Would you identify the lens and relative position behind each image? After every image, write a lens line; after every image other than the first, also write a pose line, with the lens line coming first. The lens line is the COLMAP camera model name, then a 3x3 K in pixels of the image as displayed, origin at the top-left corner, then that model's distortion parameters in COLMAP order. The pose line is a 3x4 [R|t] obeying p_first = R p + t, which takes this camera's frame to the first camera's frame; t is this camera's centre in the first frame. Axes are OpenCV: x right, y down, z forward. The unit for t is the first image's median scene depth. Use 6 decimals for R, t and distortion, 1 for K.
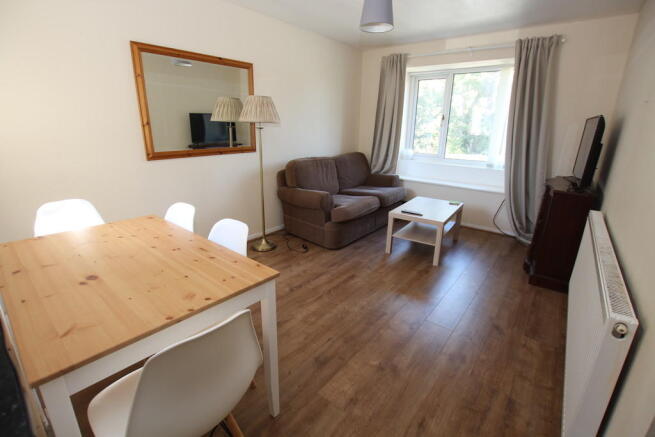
lens RADIAL K [[307.2, 0, 326.6], [0, 307.2, 219.3], [0, 0, 1]] dist [-0.017708, 0.000685]
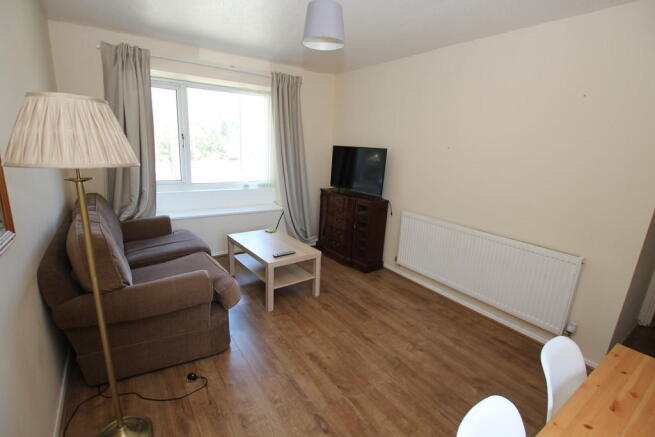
lens RADIAL K [[307.2, 0, 327.0], [0, 307.2, 218.5], [0, 0, 1]] dist [-0.017708, 0.000685]
pose [[0.289195, -0.232730, 0.928549, -0.507169], [0.241312, 0.956395, 0.164553, -0.247416], [-0.926356, 0.176482, 0.332745, 0.609646]]
